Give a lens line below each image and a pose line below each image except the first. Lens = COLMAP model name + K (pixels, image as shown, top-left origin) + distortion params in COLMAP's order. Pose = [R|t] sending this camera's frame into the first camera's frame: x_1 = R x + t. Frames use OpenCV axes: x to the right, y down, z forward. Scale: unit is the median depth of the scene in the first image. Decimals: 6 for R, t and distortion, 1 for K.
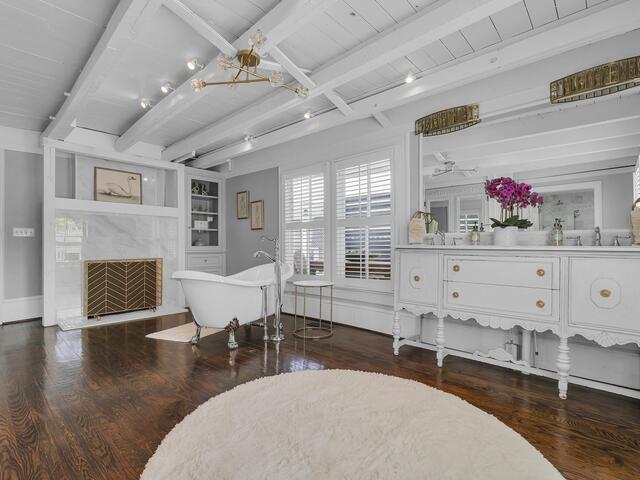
lens RADIAL K [[319.0, 0, 321.5], [0, 319.0, 240.0], [0, 0, 1]] dist [0.003779, 0.000255]
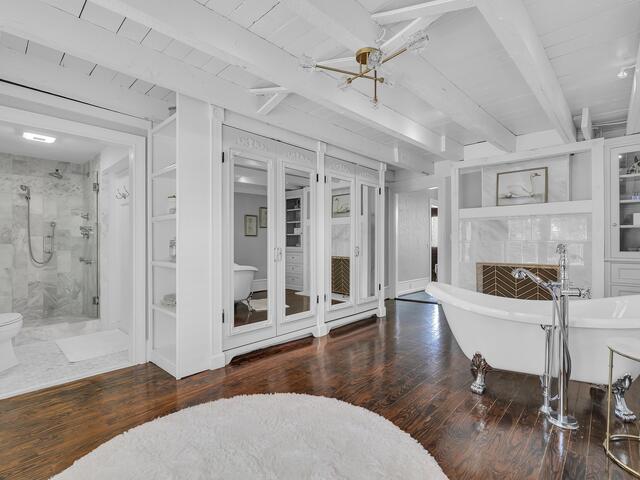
lens RADIAL K [[319.0, 0, 321.5], [0, 319.0, 240.0], [0, 0, 1]] dist [0.003779, 0.000255]
pose [[0.000907, -0.007204, -0.999974, 0.326963], [0.018508, 0.999803, -0.007186, -0.016194], [0.999828, -0.018501, 0.001040, 0.423660]]
